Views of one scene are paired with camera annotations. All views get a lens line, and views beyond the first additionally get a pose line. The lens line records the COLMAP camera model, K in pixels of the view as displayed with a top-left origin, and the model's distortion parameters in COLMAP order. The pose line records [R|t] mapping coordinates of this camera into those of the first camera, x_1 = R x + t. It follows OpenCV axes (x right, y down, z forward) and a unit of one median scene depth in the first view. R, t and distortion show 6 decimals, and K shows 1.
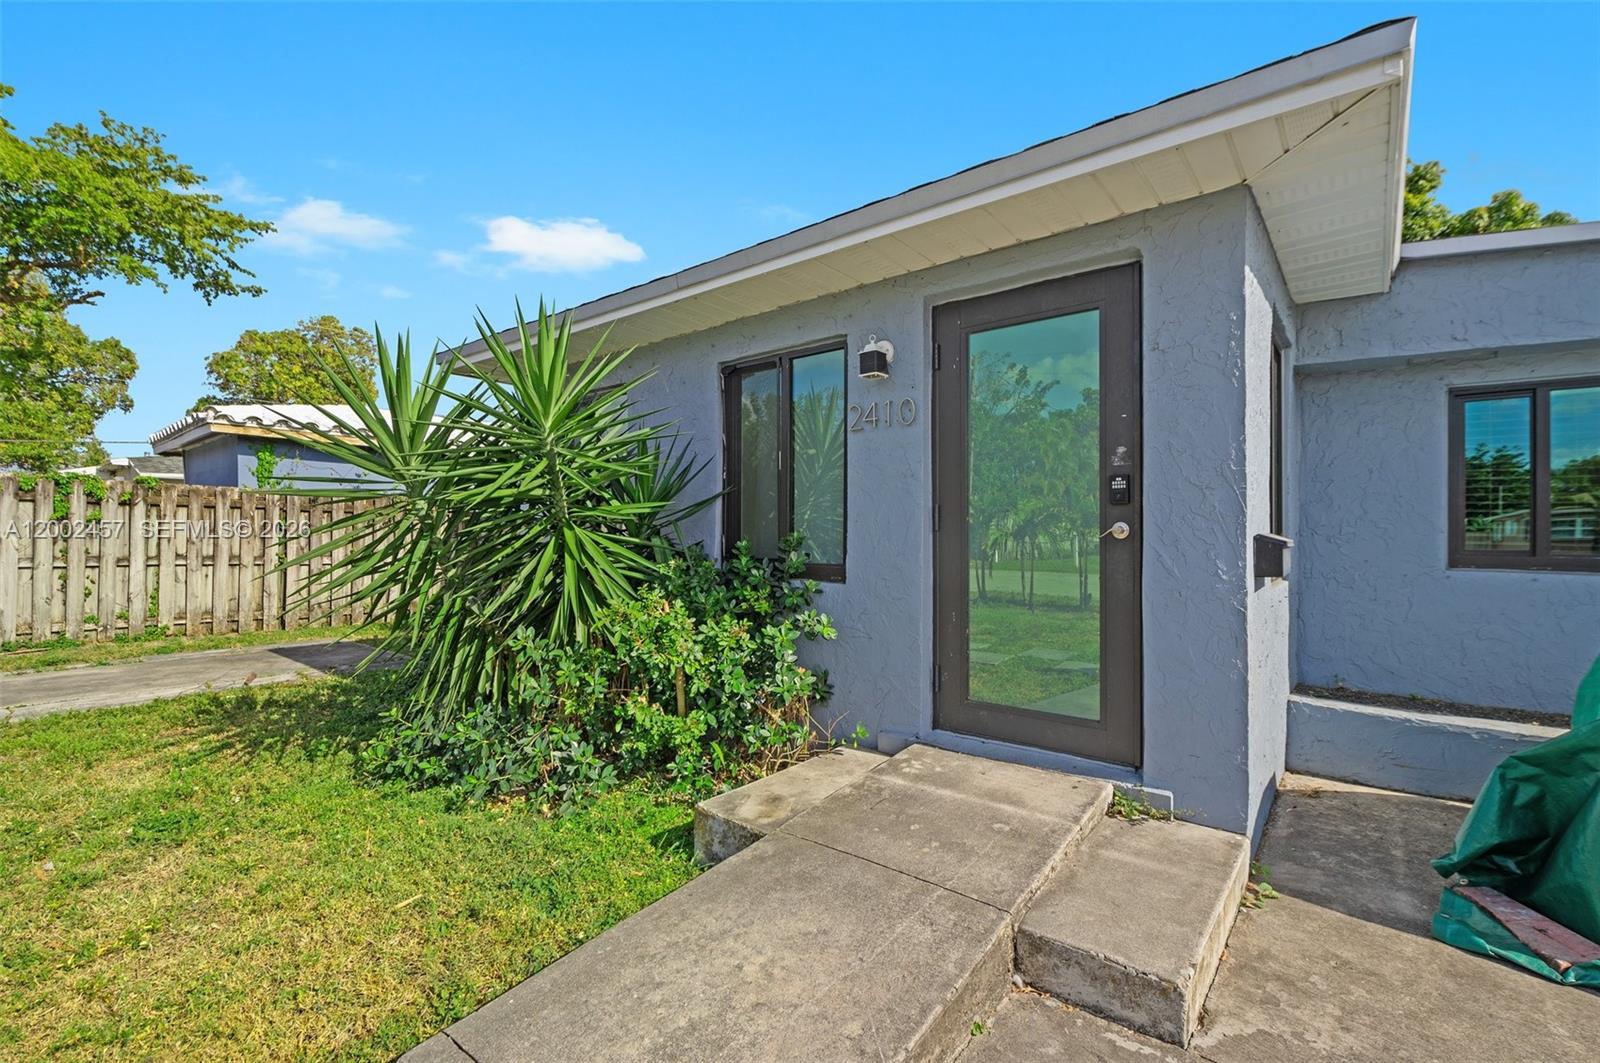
lens RADIAL K [[710.4, 0, 800.0], [0, 710.4, 531.5], [0, 0, 1]] dist [-0.009917, -0.000380]
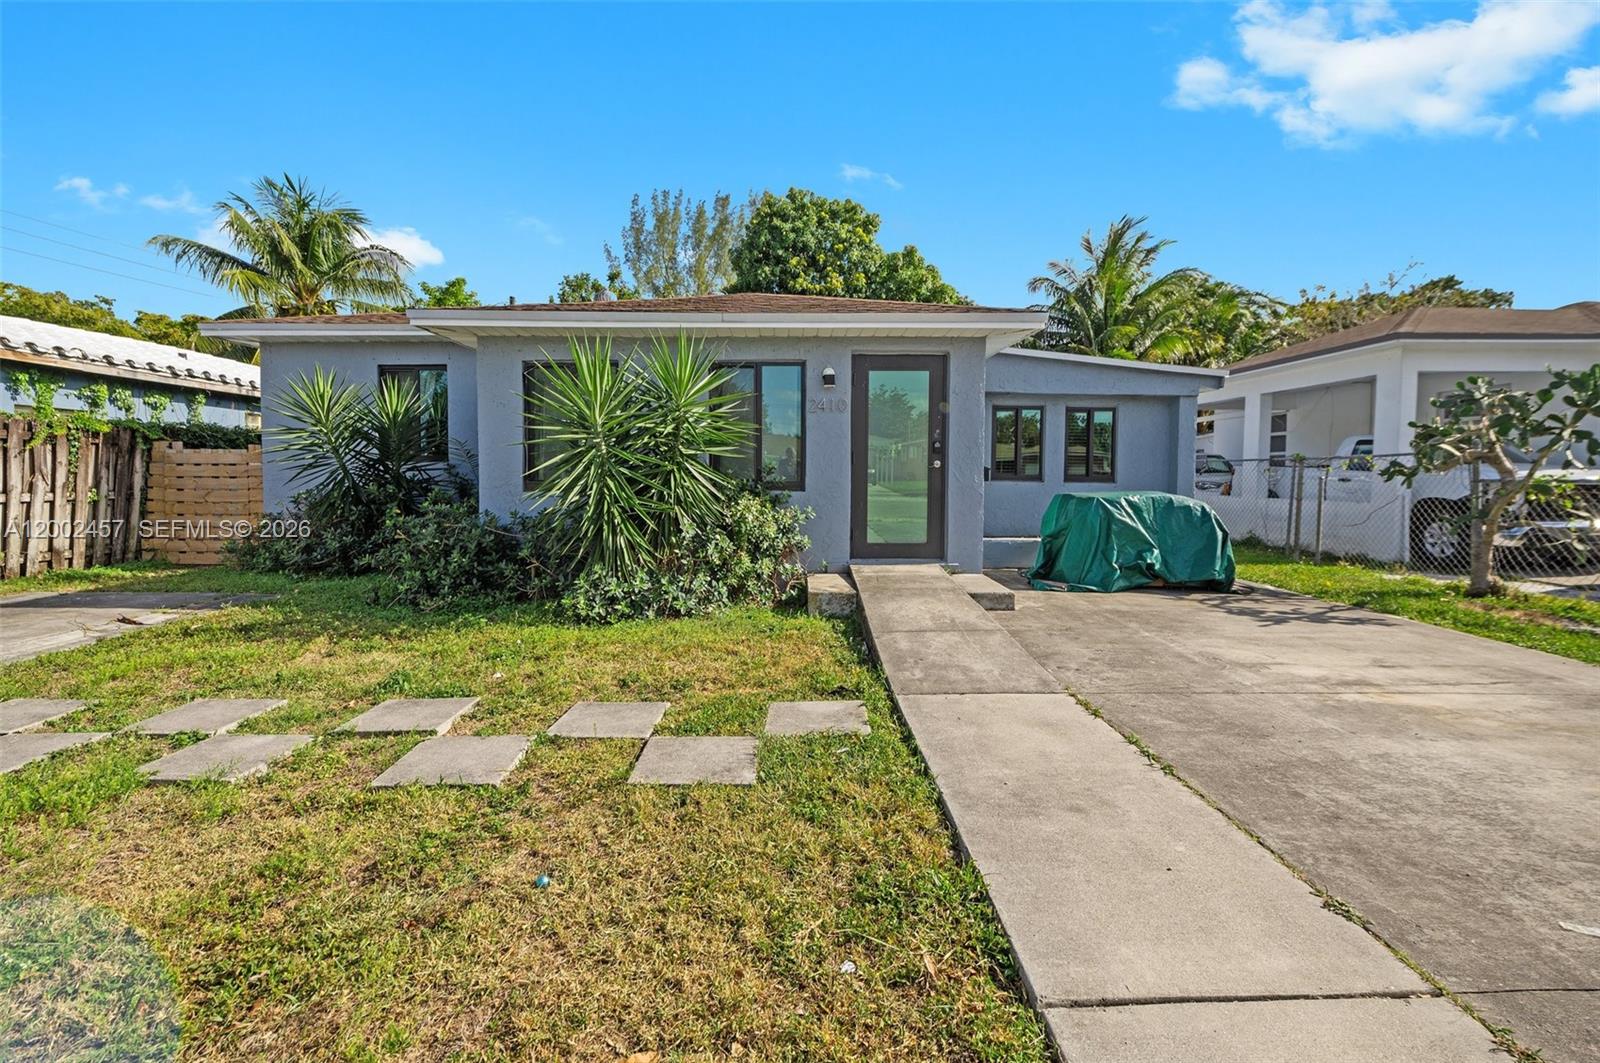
lens RADIAL K [[710.4, 0, 800.0], [0, 710.4, 531.5], [0, 0, 1]] dist [-0.009917, -0.000380]
pose [[0.768449, -0.056267, 0.637433, -1.240305], [-0.002981, 0.995801, 0.091495, 0.005806], [-0.639904, -0.072209, 0.765055, -0.496846]]
